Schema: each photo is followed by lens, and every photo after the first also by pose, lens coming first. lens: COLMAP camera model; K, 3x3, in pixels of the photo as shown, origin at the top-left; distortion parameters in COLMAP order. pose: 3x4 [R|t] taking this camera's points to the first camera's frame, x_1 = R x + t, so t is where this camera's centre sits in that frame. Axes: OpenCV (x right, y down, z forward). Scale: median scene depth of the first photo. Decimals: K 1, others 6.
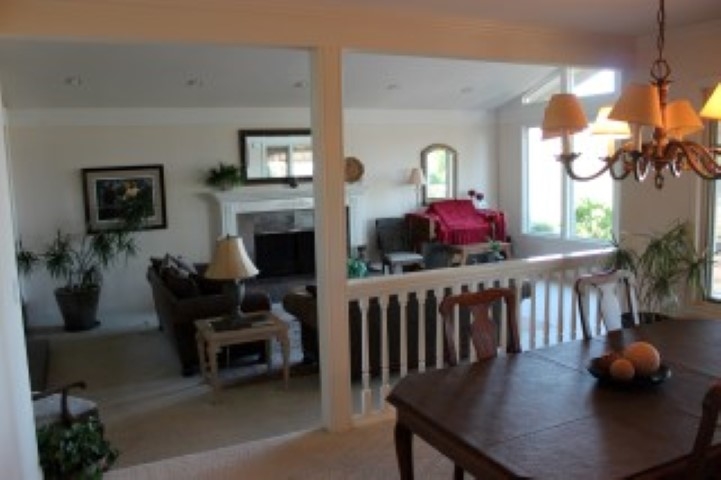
lens RADIAL K [[616.3, 0, 360.0], [0, 616.3, 244.3], [0, 0, 1]] dist [-0.132922, 0.077630]
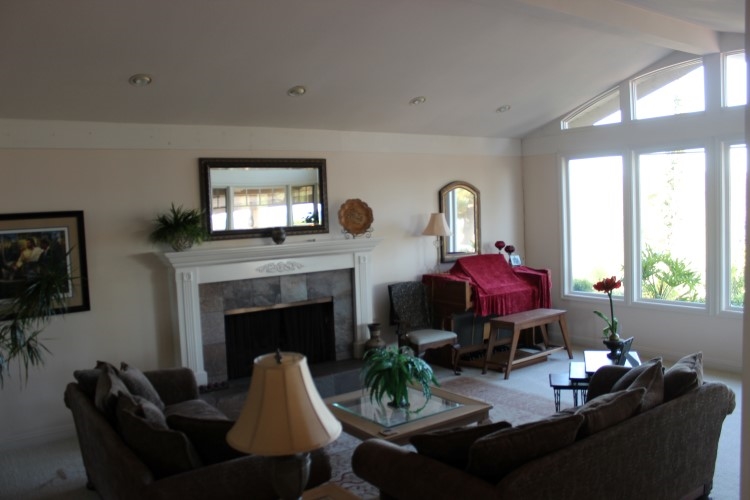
lens RADIAL K [[641.1, 0, 375.2], [0, 641.1, 250.9], [0, 0, 1]] dist [-0.132922, 0.077630]
pose [[0.984387, -0.020238, 0.174850, -0.129898], [0.032211, 0.997306, -0.065909, -0.033747], [-0.173045, 0.070512, 0.982387, 0.288500]]
